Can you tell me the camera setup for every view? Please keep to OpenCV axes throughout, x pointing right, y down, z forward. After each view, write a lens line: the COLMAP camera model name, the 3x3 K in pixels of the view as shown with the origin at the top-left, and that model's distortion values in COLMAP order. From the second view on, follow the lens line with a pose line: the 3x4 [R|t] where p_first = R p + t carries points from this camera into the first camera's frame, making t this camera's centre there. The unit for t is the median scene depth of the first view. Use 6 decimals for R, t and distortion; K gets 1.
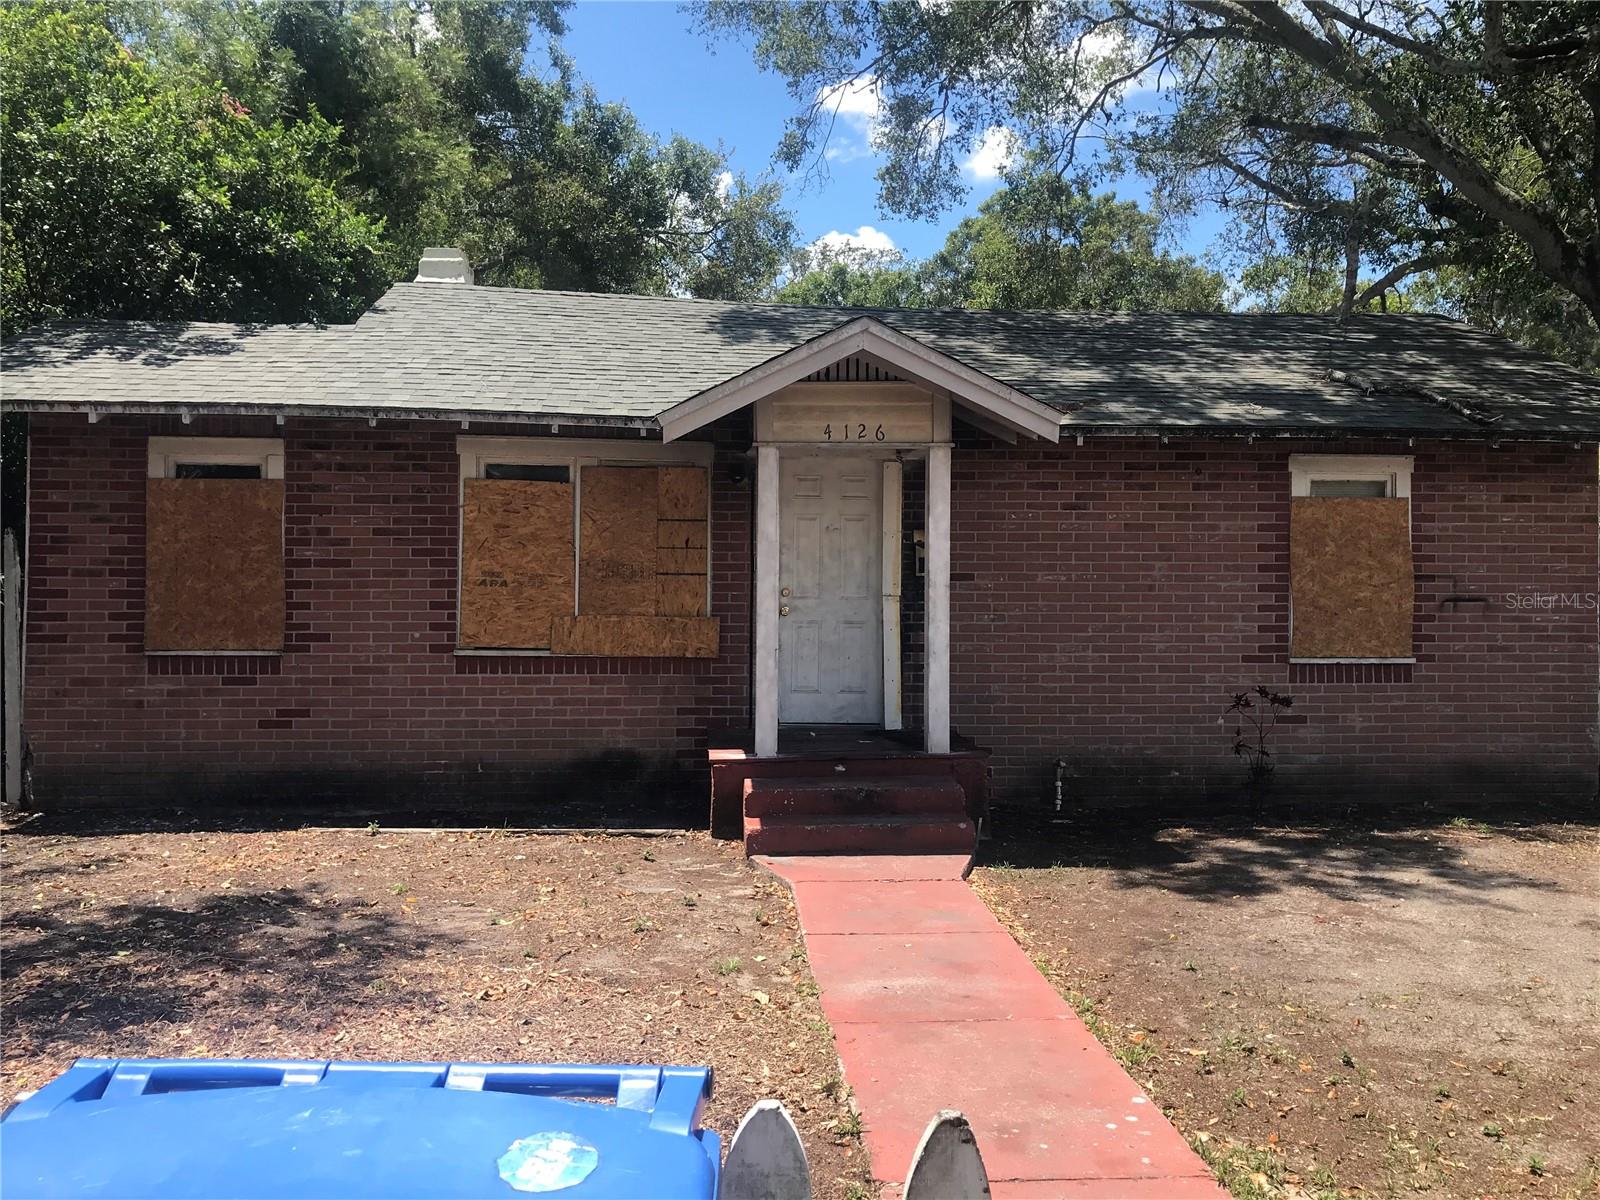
lens RADIAL K [[1321.5, 0, 773.9], [0, 1321.5, 586.0], [0, 0, 1]] dist [-0.011657, 0.028345]
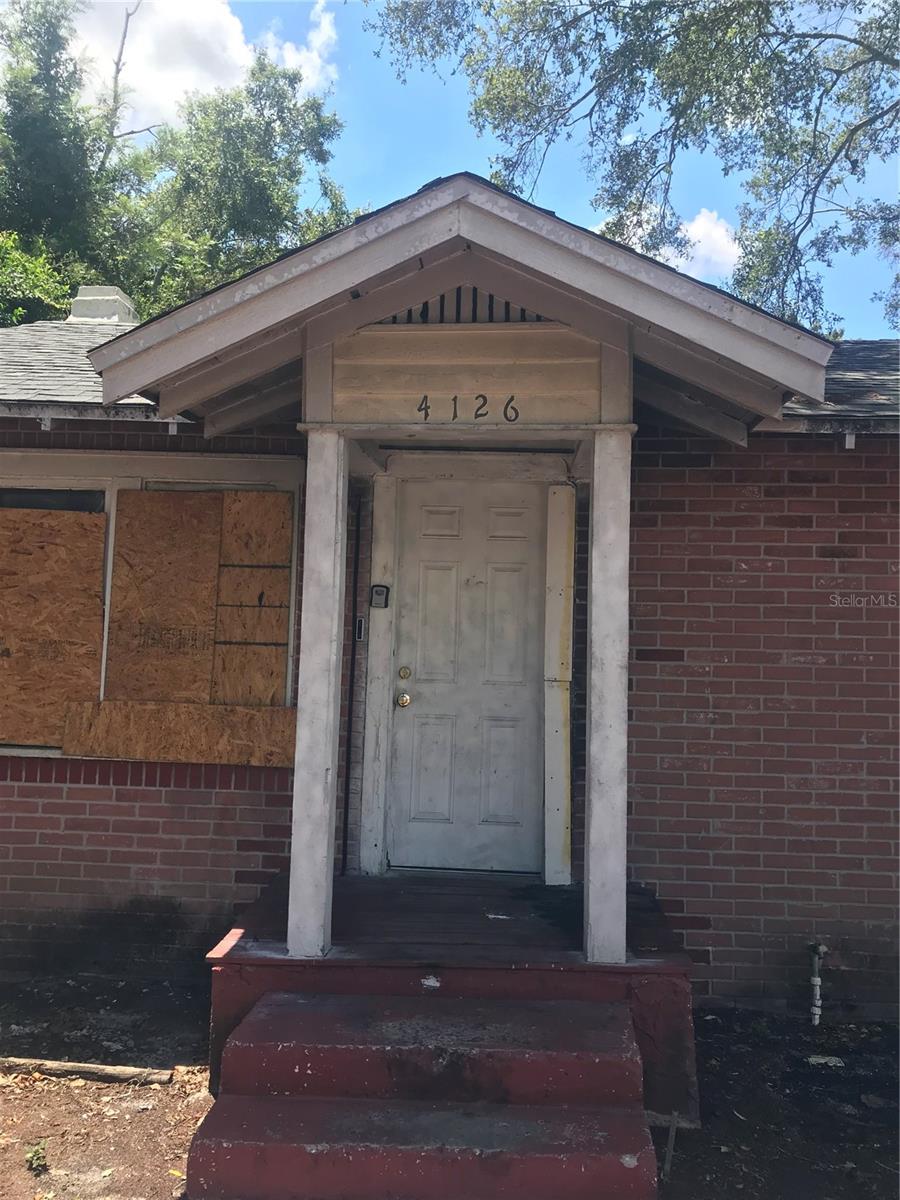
lens RADIAL K [[991.1, 0, 449.5], [0, 991.1, 595.5], [0, 0, 1]] dist [-0.011657, 0.028345]
pose [[0.992890, 0.010414, -0.118580, 0.094980], [-0.019233, 0.997112, -0.073473, 0.001894], [0.117472, 0.075231, 0.990222, 0.497171]]
